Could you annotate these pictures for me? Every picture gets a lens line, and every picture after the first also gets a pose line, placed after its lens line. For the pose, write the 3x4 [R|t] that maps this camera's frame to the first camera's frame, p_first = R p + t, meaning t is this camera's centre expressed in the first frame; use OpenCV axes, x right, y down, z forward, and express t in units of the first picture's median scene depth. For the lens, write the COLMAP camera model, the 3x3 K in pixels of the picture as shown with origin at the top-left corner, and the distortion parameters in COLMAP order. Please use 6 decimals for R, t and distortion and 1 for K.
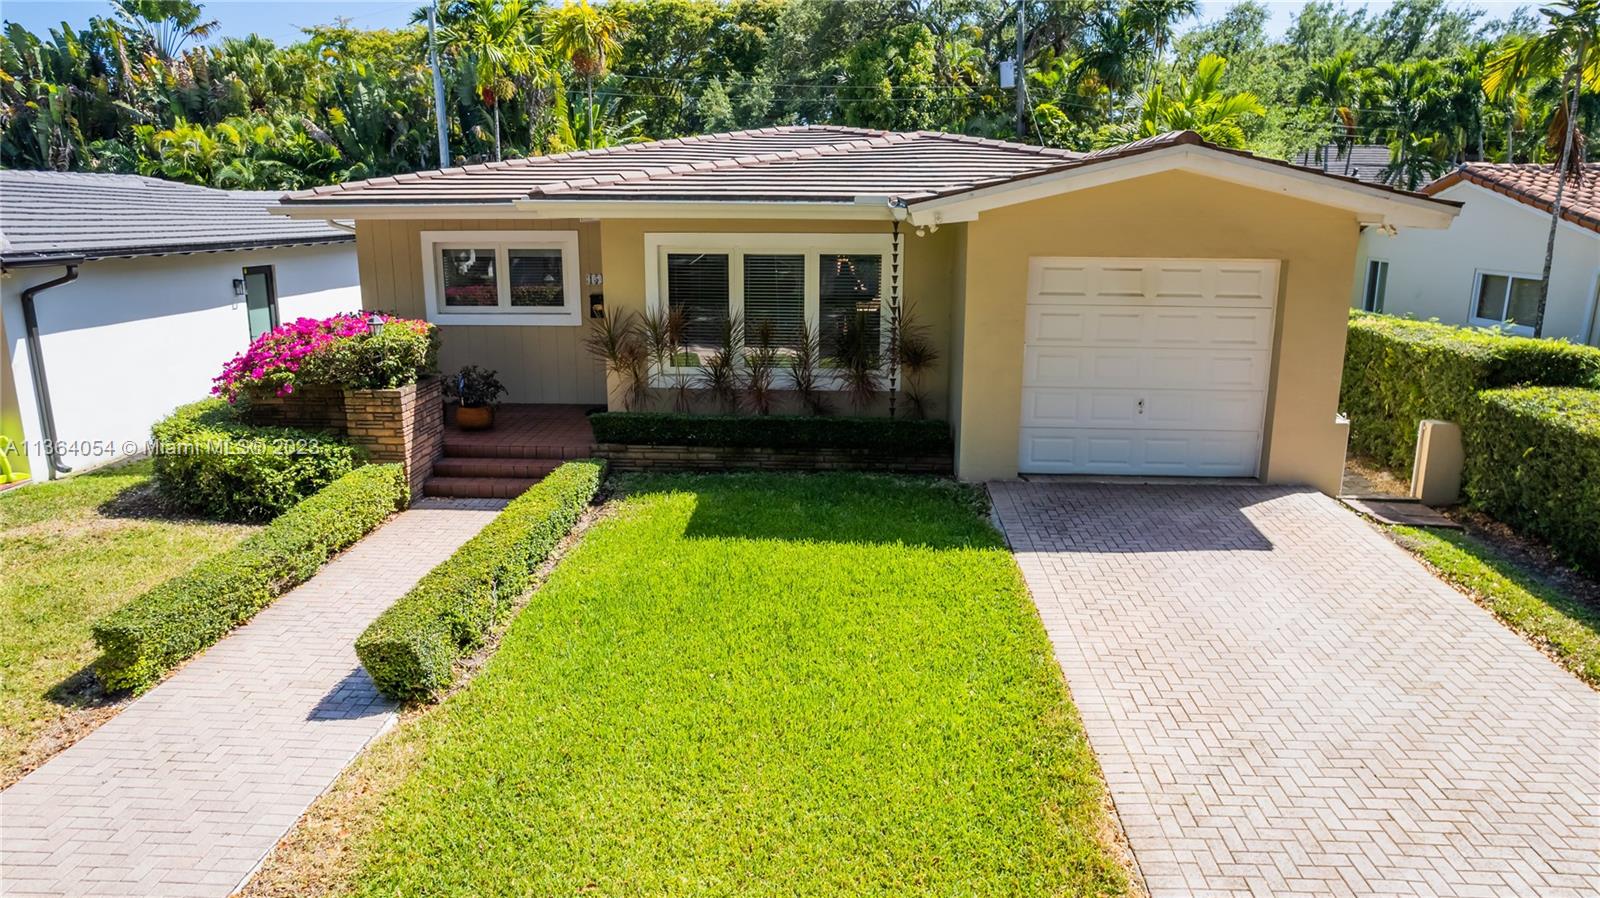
lens RADIAL K [[1004.4, 0, 802.8], [0, 1004.4, 446.9], [0, 0, 1]] dist [-0.062548, 0.062688]
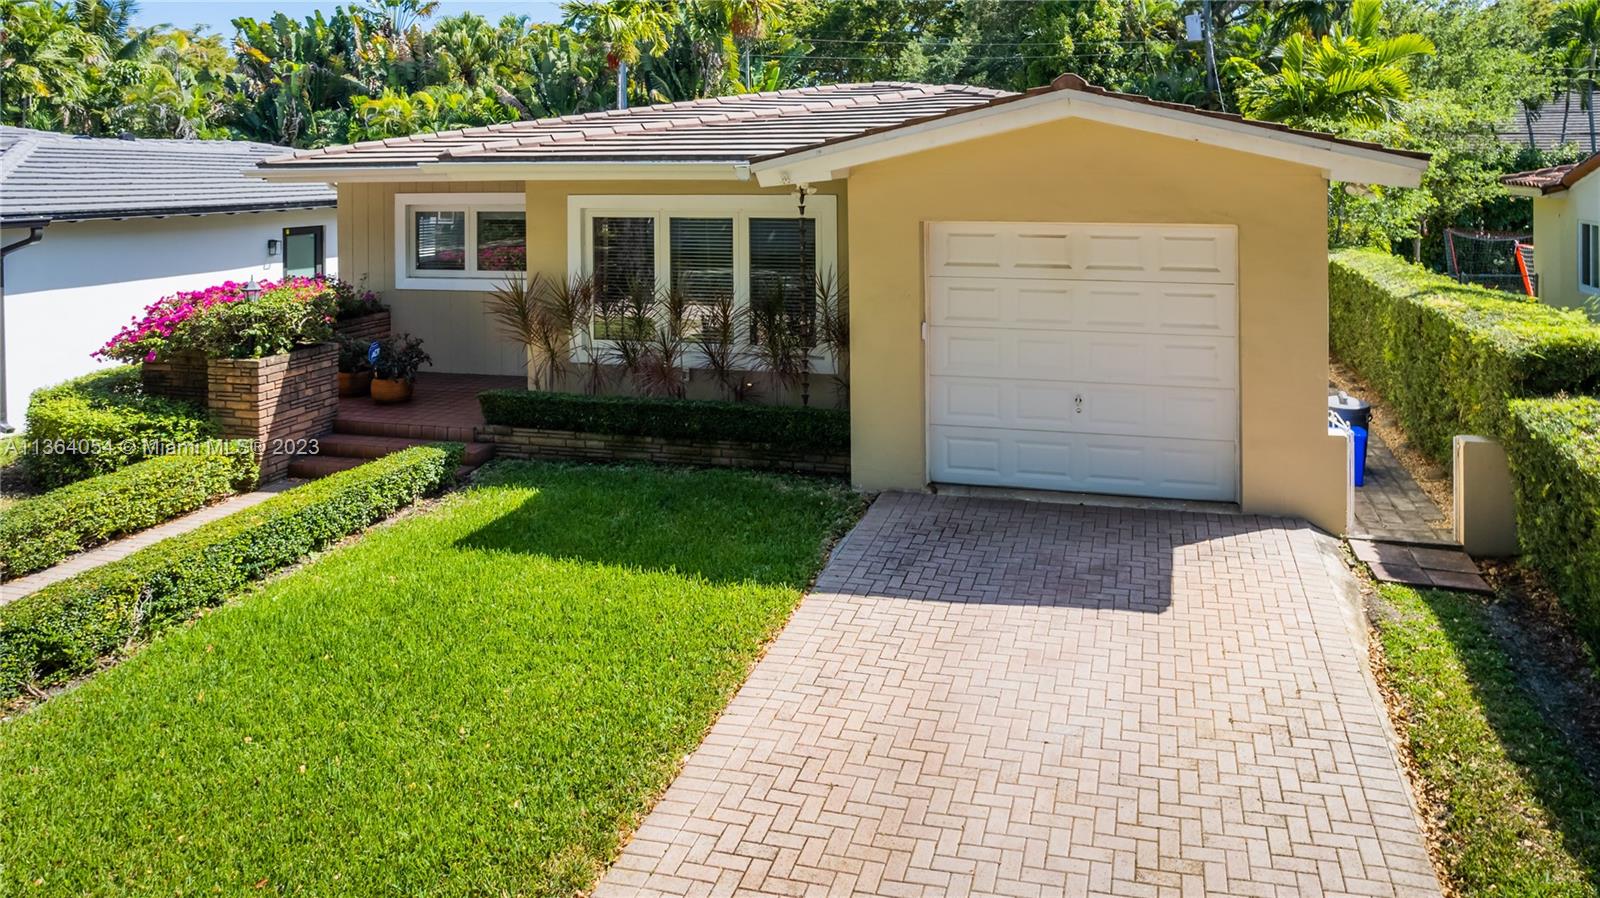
lens RADIAL K [[1037.0, 0, 882.9], [0, 1037.0, 200.4], [0, 0, 1]] dist [0.000637, -0.024046]
pose [[0.981615, -0.004547, -0.190816, 0.328603], [-0.033755, 0.979823, -0.196995, -0.029742], [0.187862, 0.199814, 0.961656, 0.129203]]
